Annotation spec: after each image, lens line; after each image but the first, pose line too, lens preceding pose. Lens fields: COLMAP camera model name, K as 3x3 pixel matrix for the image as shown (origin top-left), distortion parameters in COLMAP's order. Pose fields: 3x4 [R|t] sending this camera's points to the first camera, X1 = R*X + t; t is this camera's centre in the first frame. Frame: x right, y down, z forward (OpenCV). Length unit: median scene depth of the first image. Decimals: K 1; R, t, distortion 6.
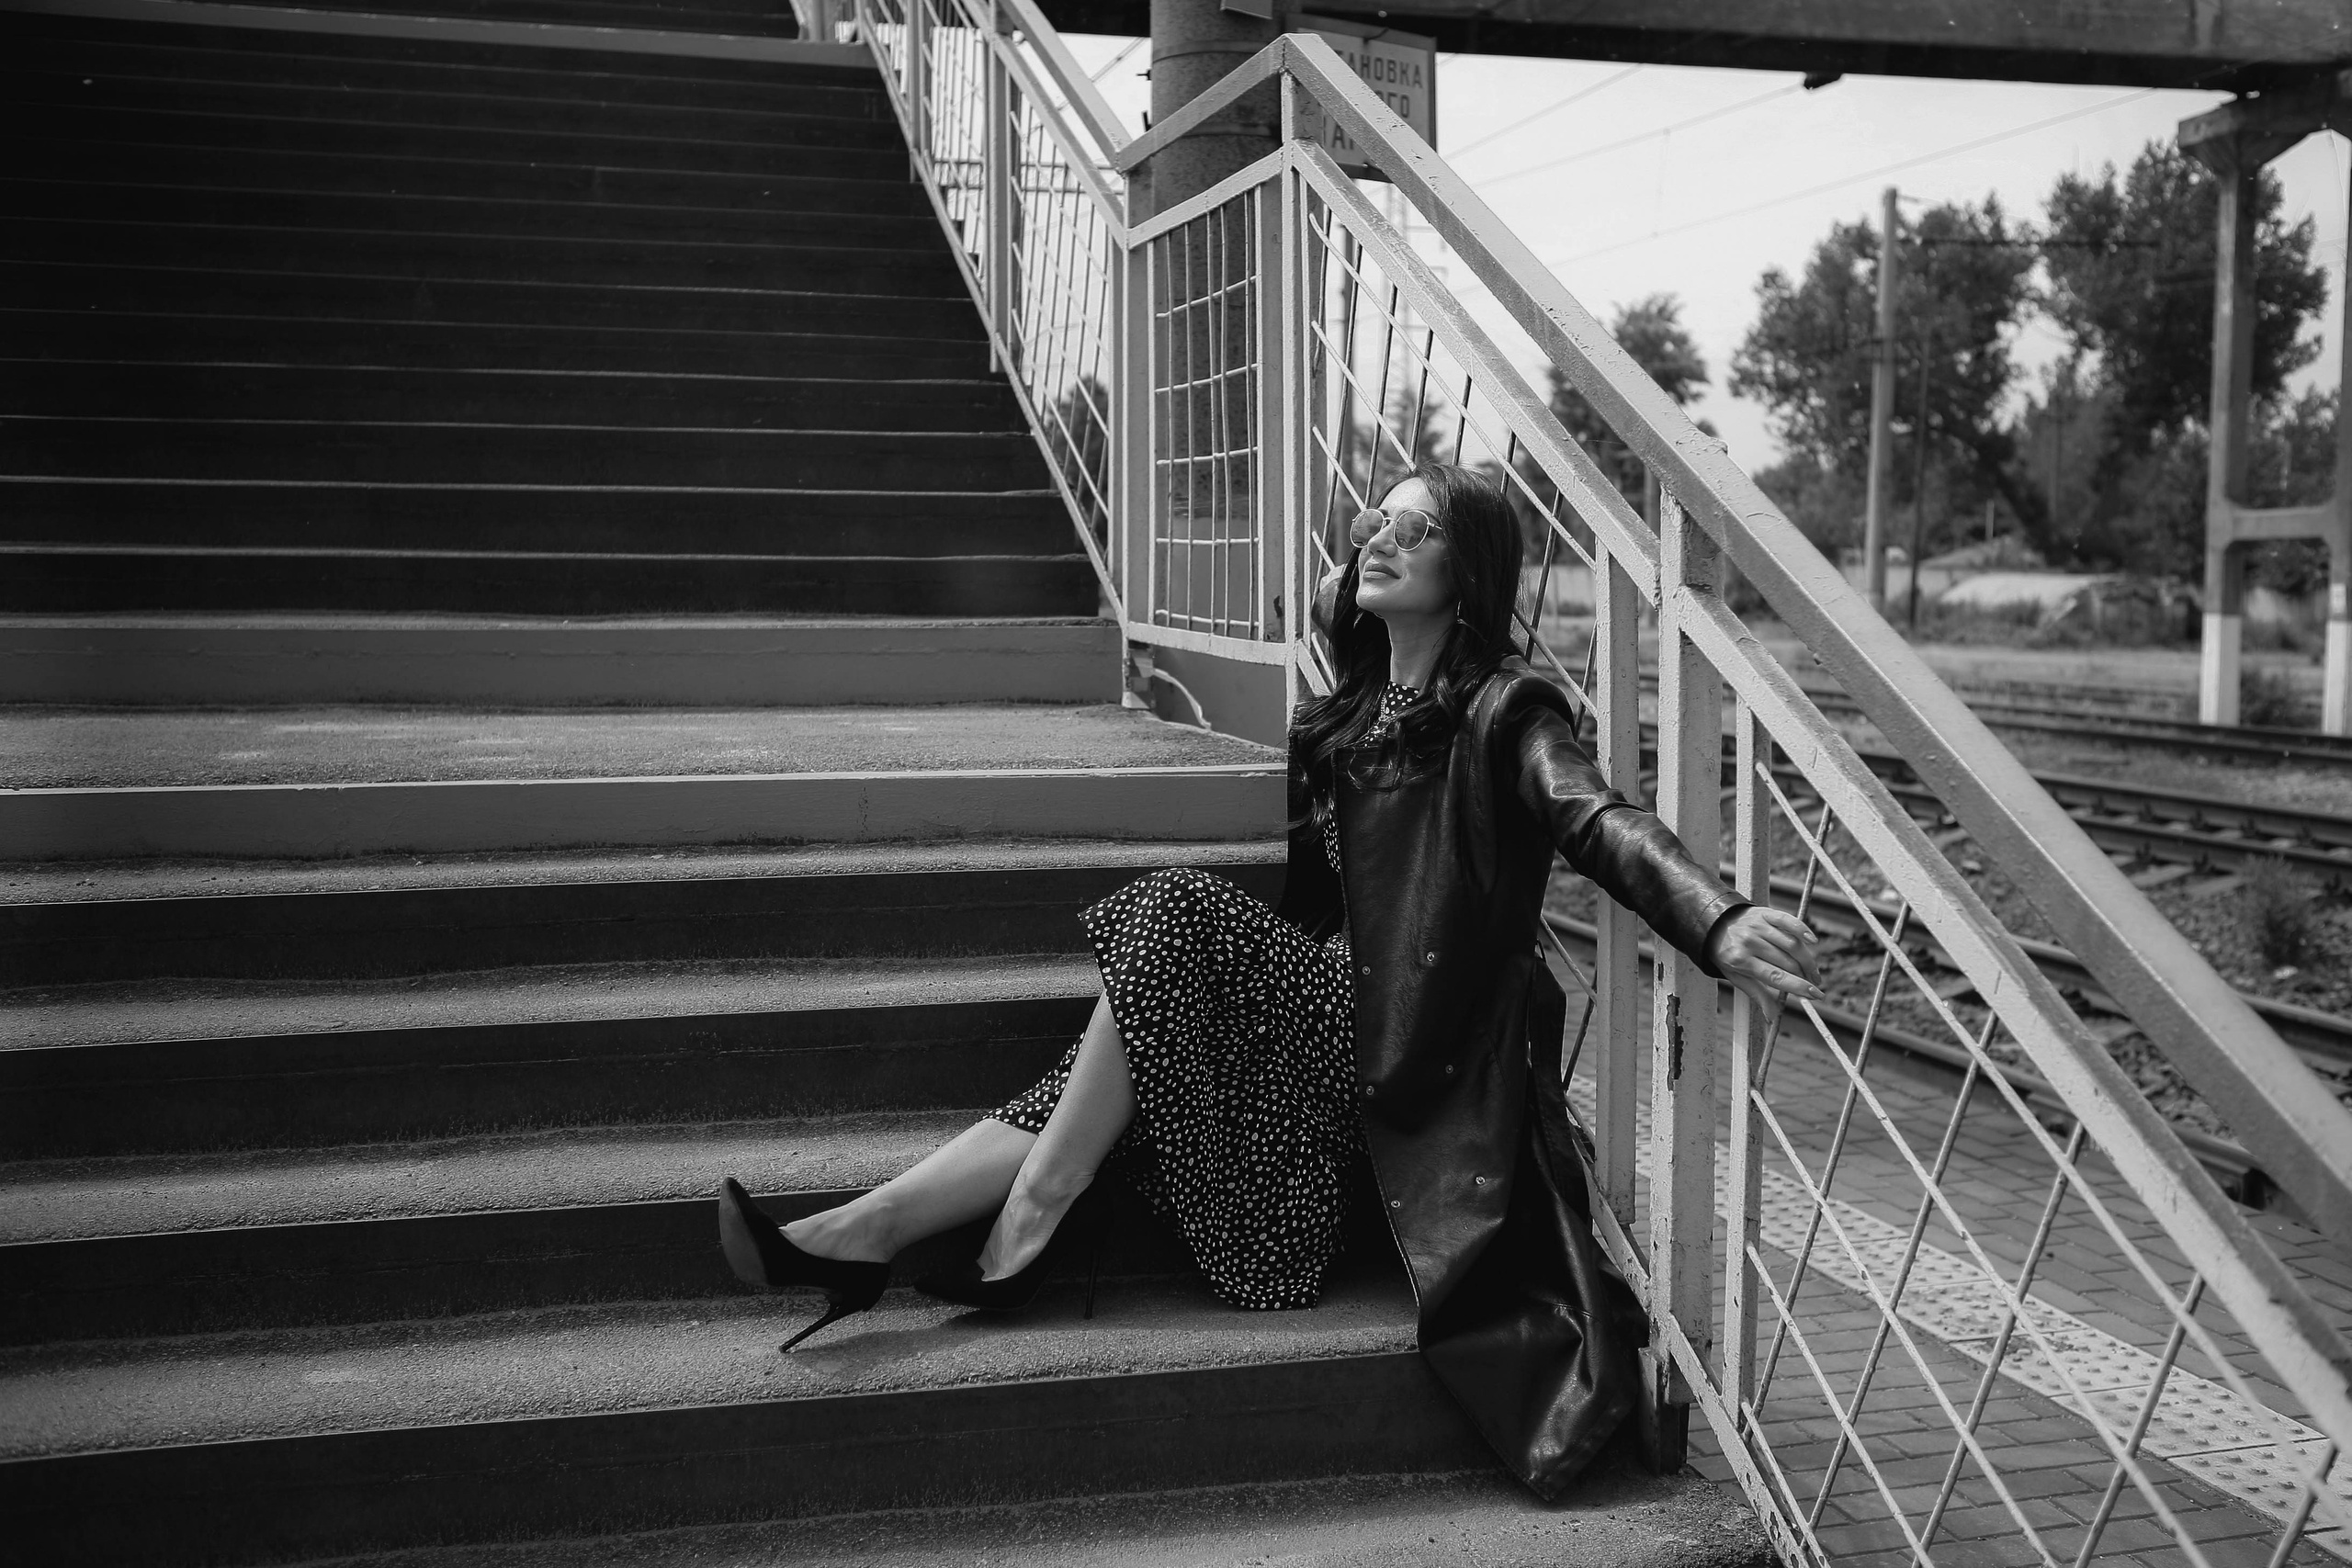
lens RADIAL K [[2474.9, 0, 1176.0], [0, 2474.9, 784.0], [0, 0, 1]] dist [-0.064079, 0.174138]
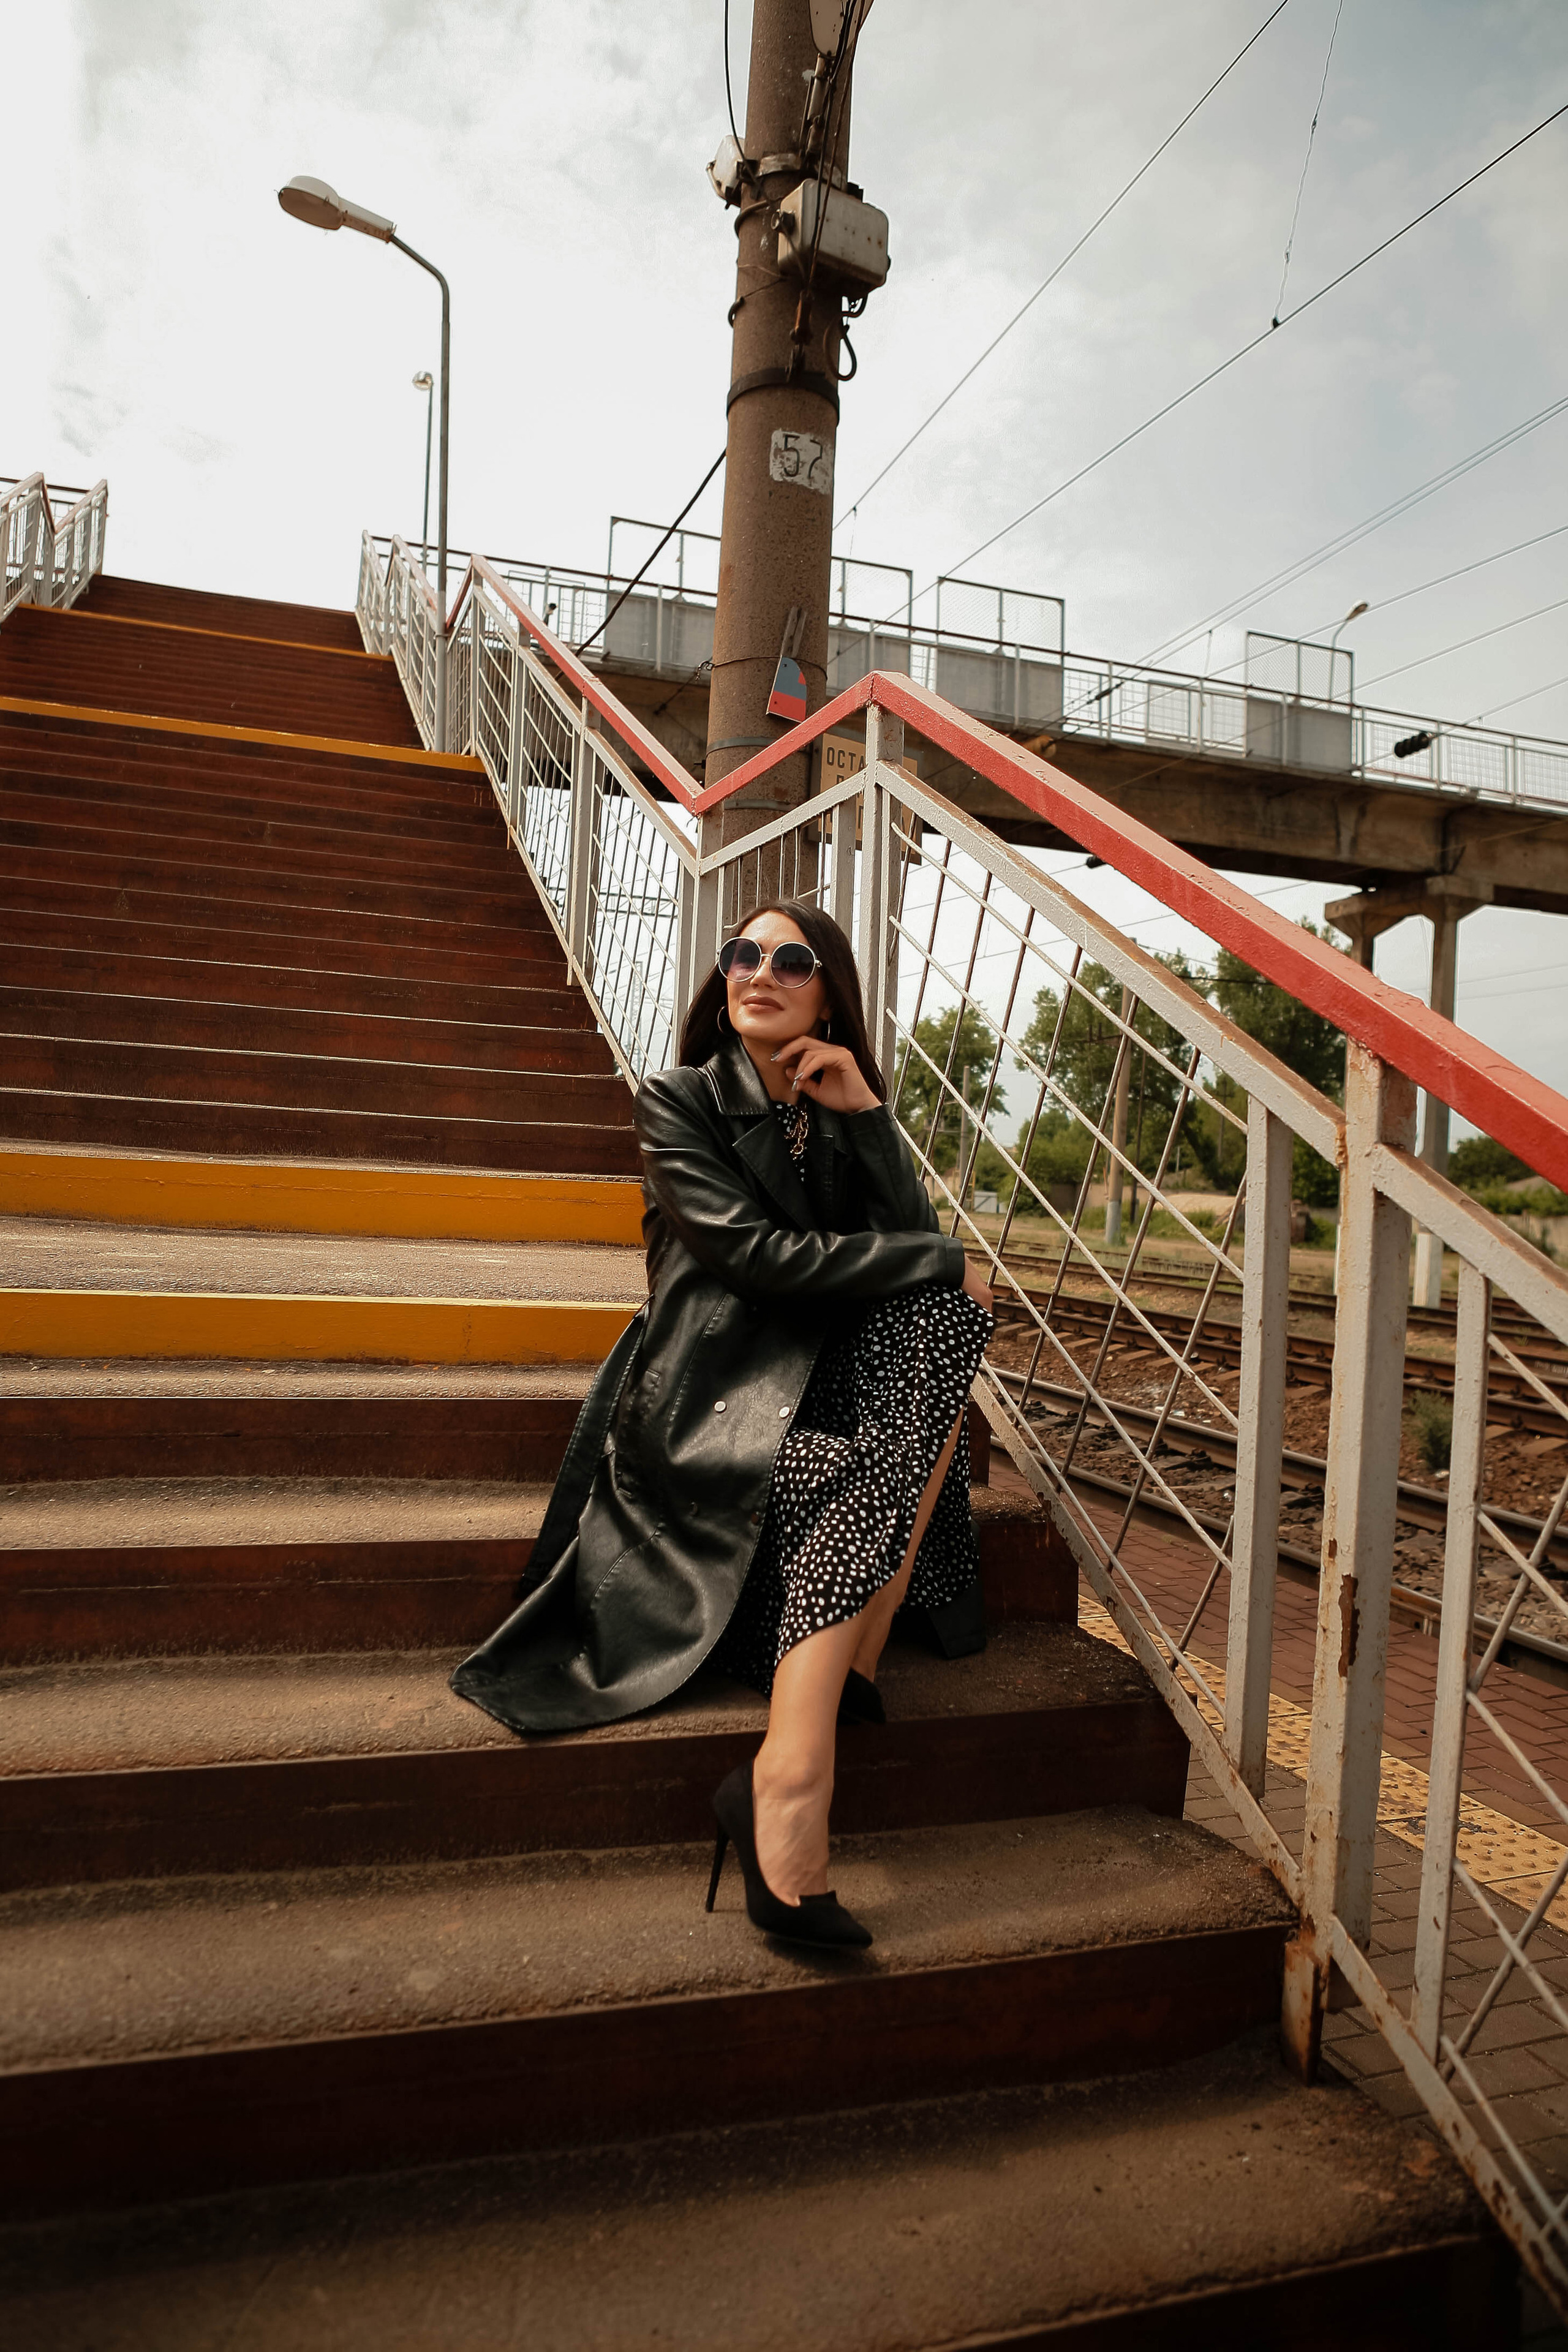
lens RADIAL K [[1646.0, 0, 784.0], [0, 1646.0, 1176.0], [0, 0, 1]] dist [-0.100056, 0.077203]
pose [[0.995367, 0.048110, 0.083245, -0.063603], [-0.041129, 0.995647, -0.083636, -0.005018], [-0.086906, 0.079825, 0.993013, 0.339990]]
